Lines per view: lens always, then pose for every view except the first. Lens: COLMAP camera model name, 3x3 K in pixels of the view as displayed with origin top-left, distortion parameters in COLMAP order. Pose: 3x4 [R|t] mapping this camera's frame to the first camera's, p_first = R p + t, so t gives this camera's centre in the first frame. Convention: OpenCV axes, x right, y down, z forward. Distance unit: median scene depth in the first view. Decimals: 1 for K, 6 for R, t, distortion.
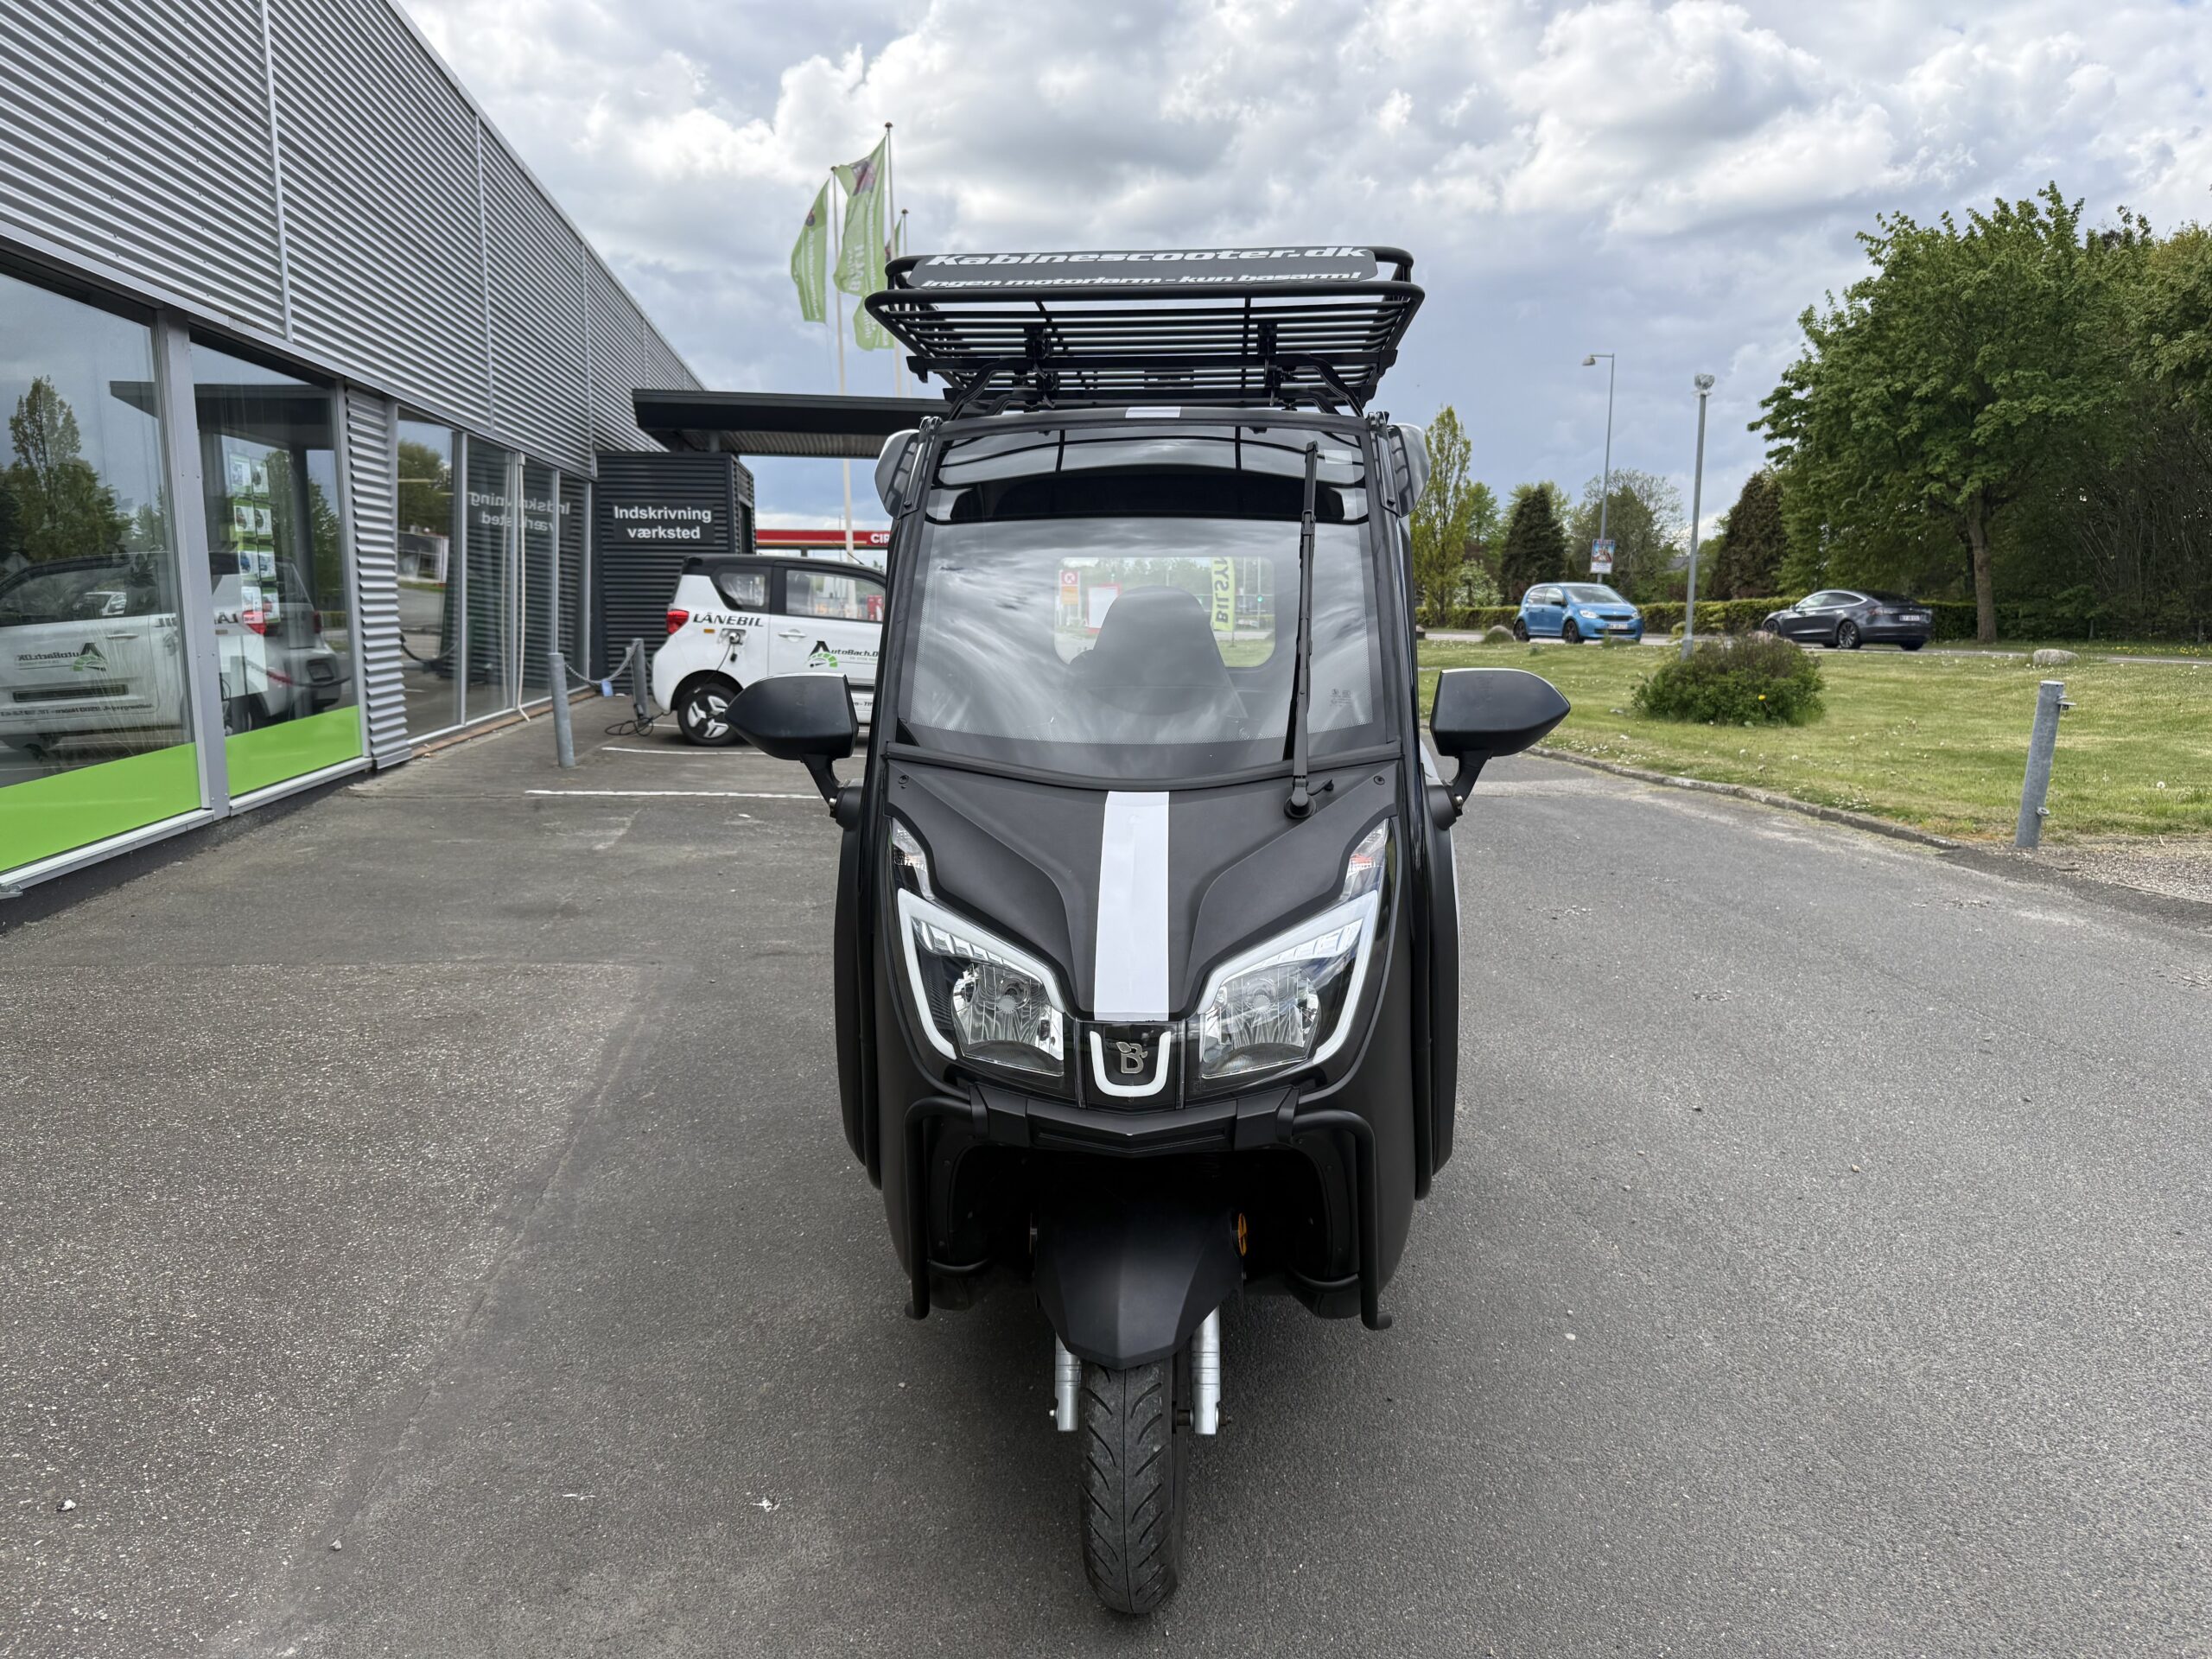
lens RADIAL K [[1558.9, 0, 1134.5], [0, 1558.9, 839.3], [0, 0, 1]] dist [-0.003465, -0.012758]
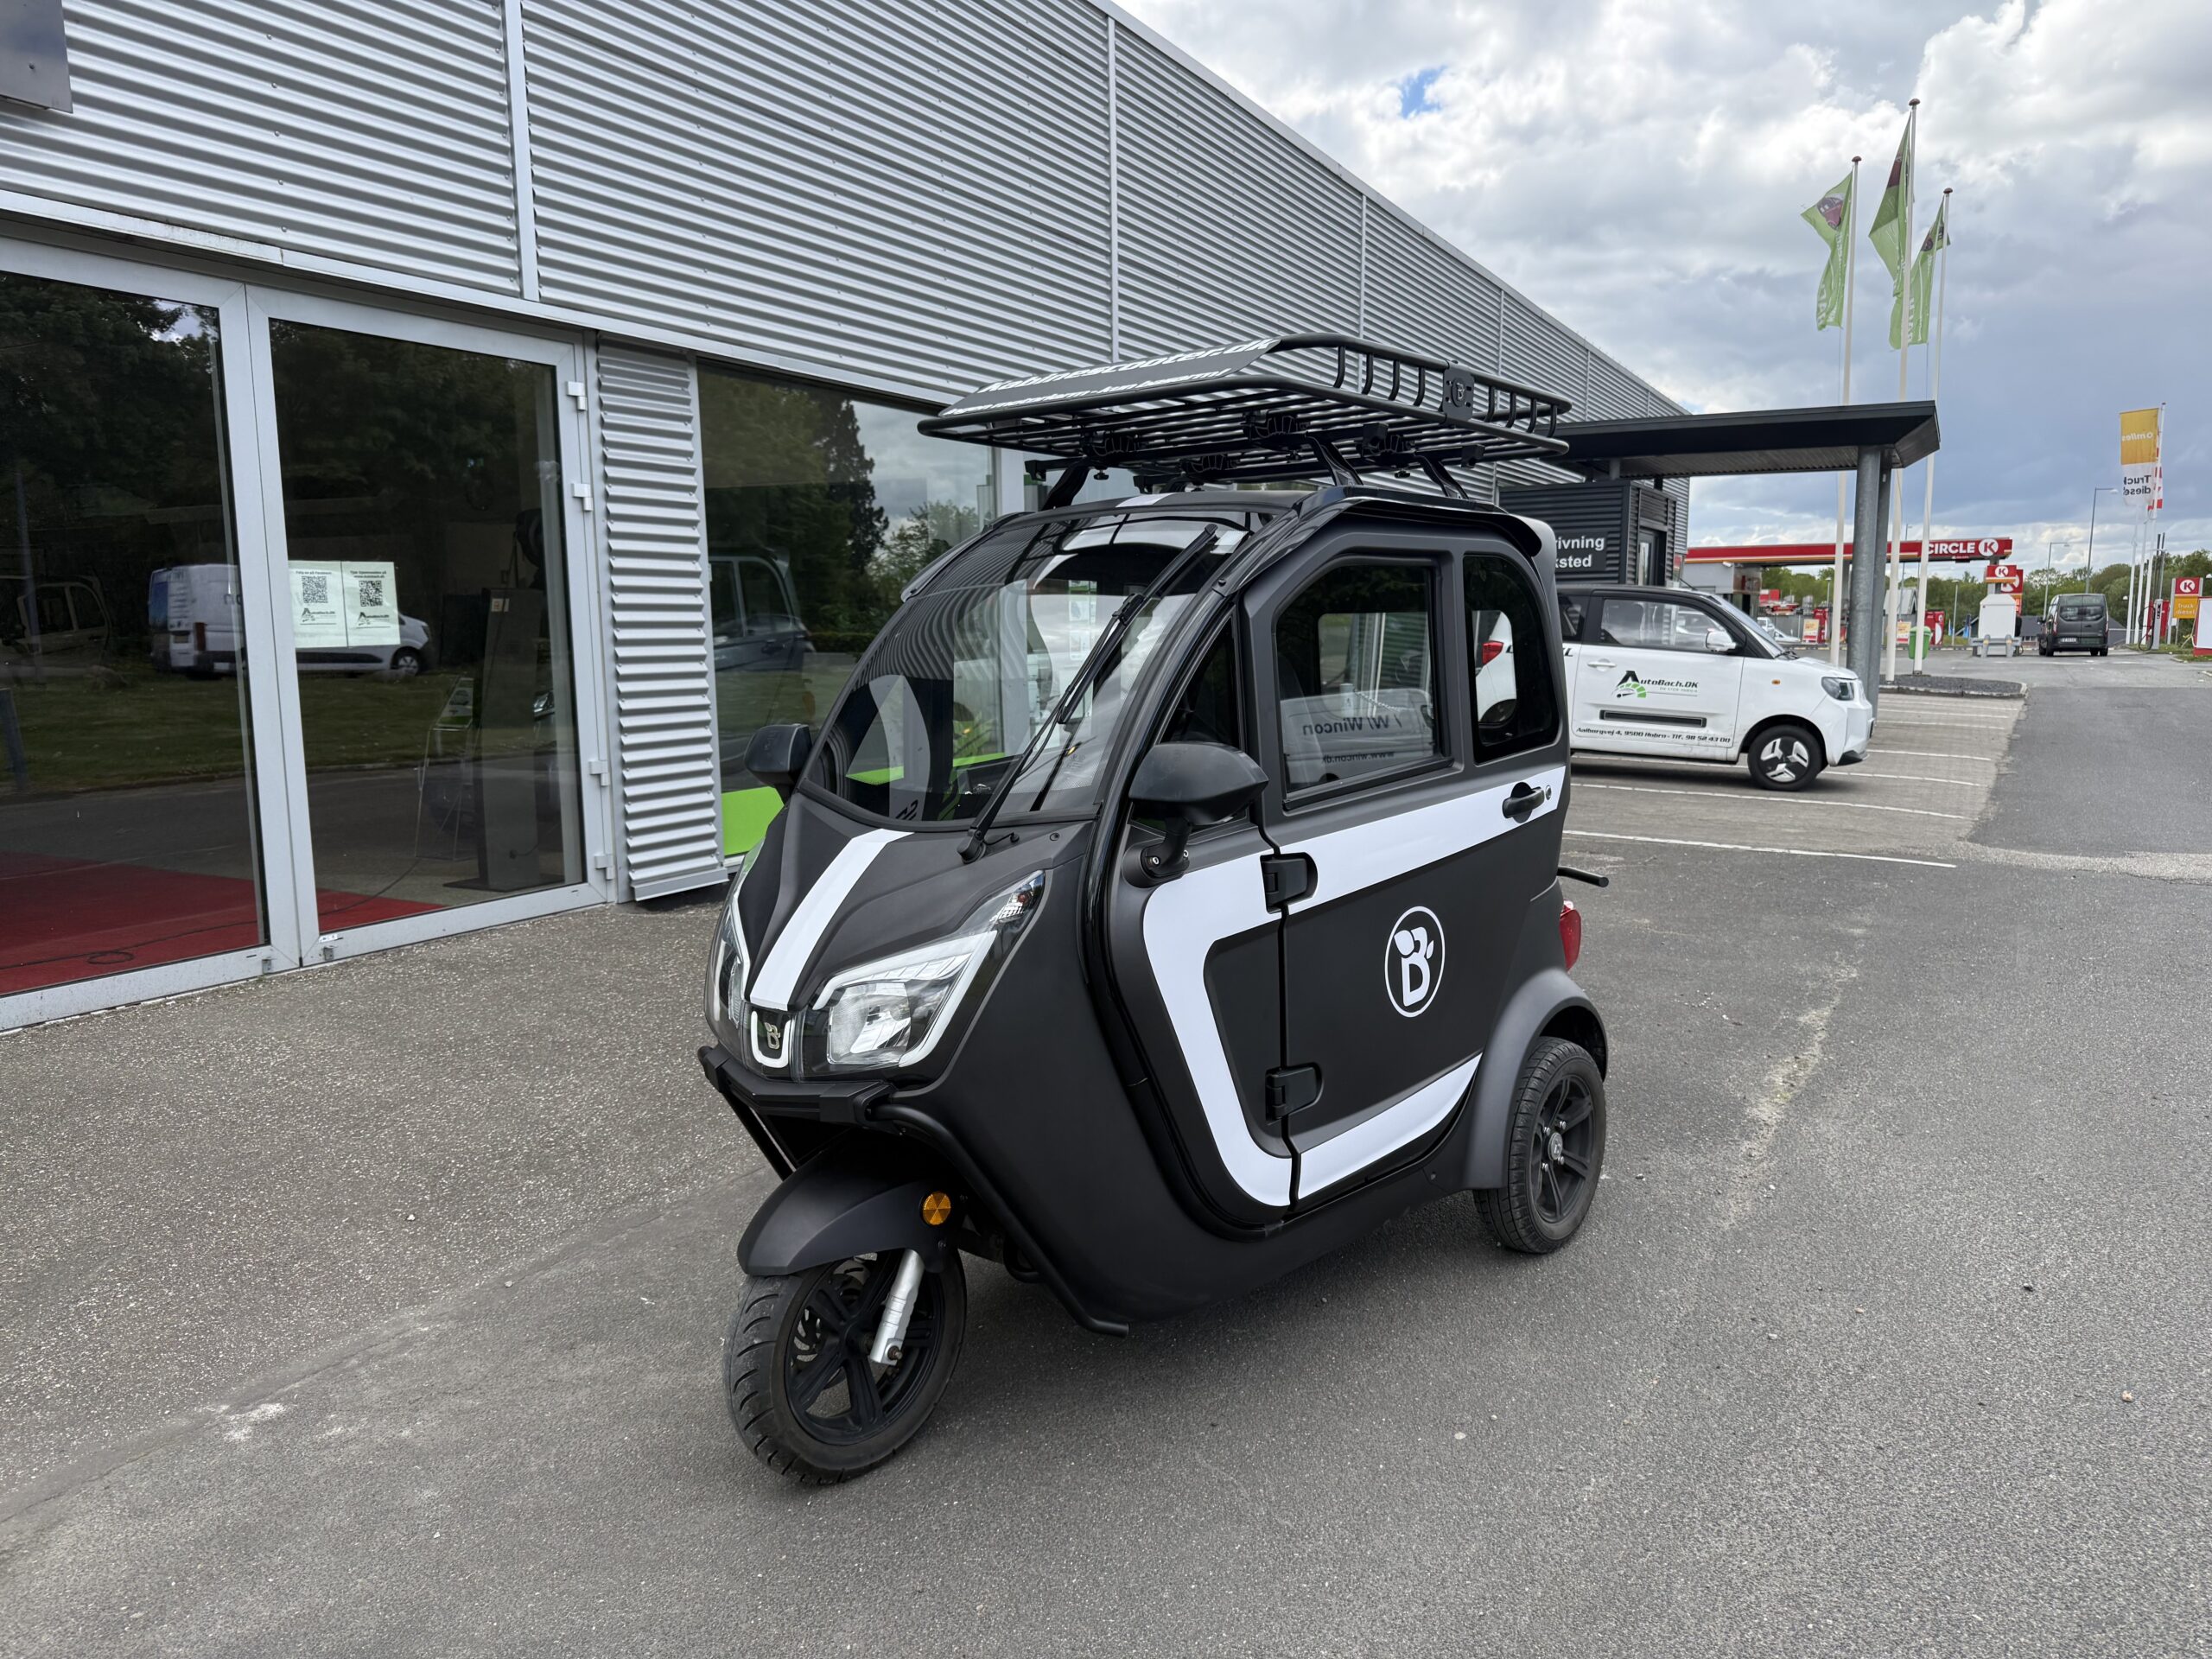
lens RADIAL K [[1558.9, 0, 1120.6], [0, 1558.9, 838.8], [0, 0, 1]] dist [-0.003465, -0.012758]
pose [[0.791967, 0.076284, -0.605779, 0.677707], [-0.083494, 0.996375, 0.016315, -0.045706], [0.604828, 0.037658, 0.795465, 0.099876]]
